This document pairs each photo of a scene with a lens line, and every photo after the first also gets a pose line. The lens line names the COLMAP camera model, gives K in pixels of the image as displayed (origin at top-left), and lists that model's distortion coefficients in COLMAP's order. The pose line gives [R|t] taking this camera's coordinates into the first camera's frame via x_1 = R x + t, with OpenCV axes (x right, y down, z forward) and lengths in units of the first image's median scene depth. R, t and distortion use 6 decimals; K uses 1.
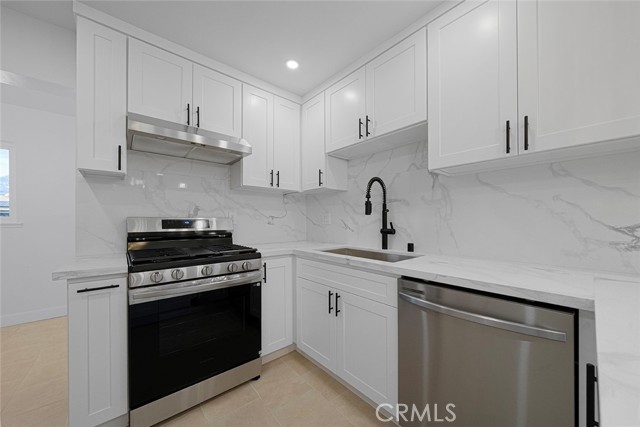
lens RADIAL K [[230.7, 0, 312.9], [0, 230.7, 220.2], [0, 0, 1]] dist [0.000096, -0.000032]
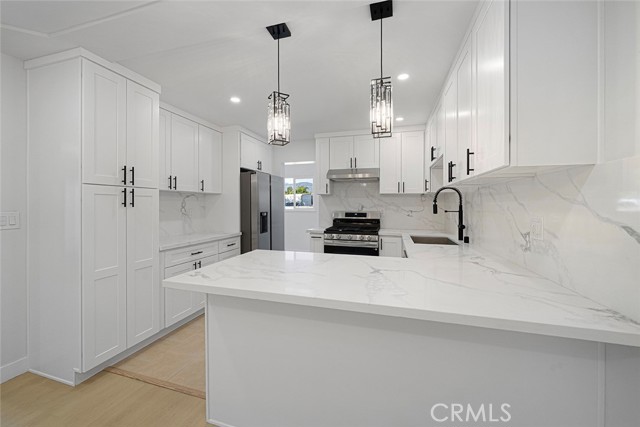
lens RADIAL K [[243.4, 0, 322.7], [0, 243.4, 205.7], [0, 0, 1]] dist [0.000792, -0.000017]
pose [[0.555635, 0.007823, -0.831389, 1.033837], [-0.001283, 0.999963, 0.008552, -0.079690], [0.831425, -0.003685, 0.555624, -0.398032]]
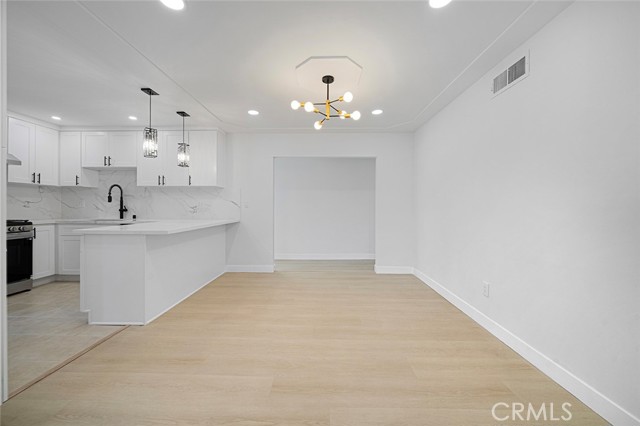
lens RADIAL K [[243.4, 0, 322.7], [0, 243.4, 205.2], [0, 0, 1]] dist [0.000792, -0.000017]
pose [[0.657225, 0.007189, 0.753660, -0.152165], [-0.007343, 0.999968, -0.003135, -0.002879], [-0.753658, -0.003474, 0.657257, -1.830701]]
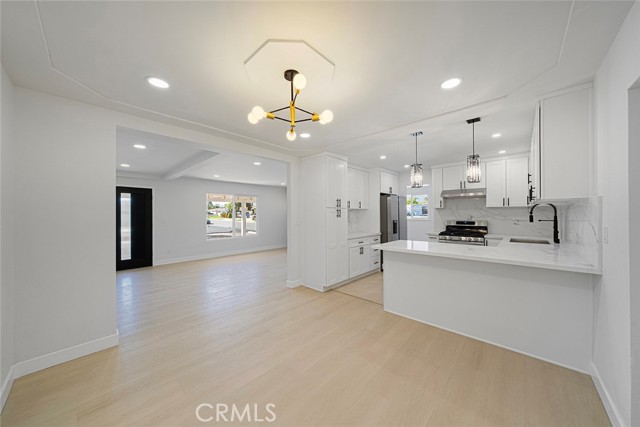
lens RADIAL K [[221.0, 0, 320.0], [0, 221.0, 213.5], [0, 0, 1]] dist [-0.001566, -0.000023]
pose [[0.116254, -0.001348, -0.993219, 1.783950], [0.006161, 0.999981, -0.000637, -0.100816], [0.993200, -0.006045, 0.116260, -0.958882]]
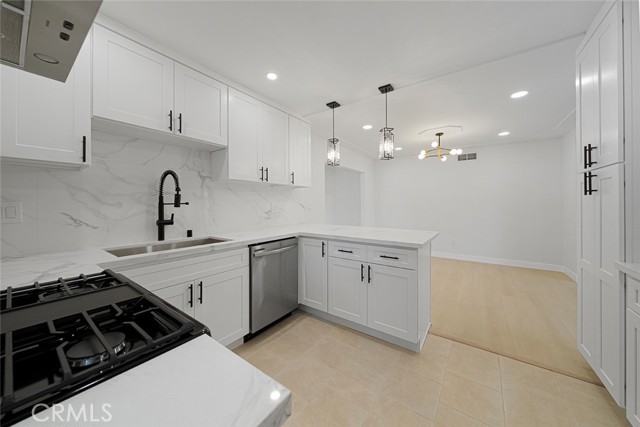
lens RADIAL K [[218.8, 0, 320.9], [0, 218.8, 203.0], [0, 0, 1]] dist [-0.000822, -0.000024]
pose [[-0.257642, 0.009529, 0.966194, -0.820519], [0.000760, 0.999953, -0.009659, -0.029881], [-0.966240, -0.001754, -0.257637, 0.583376]]
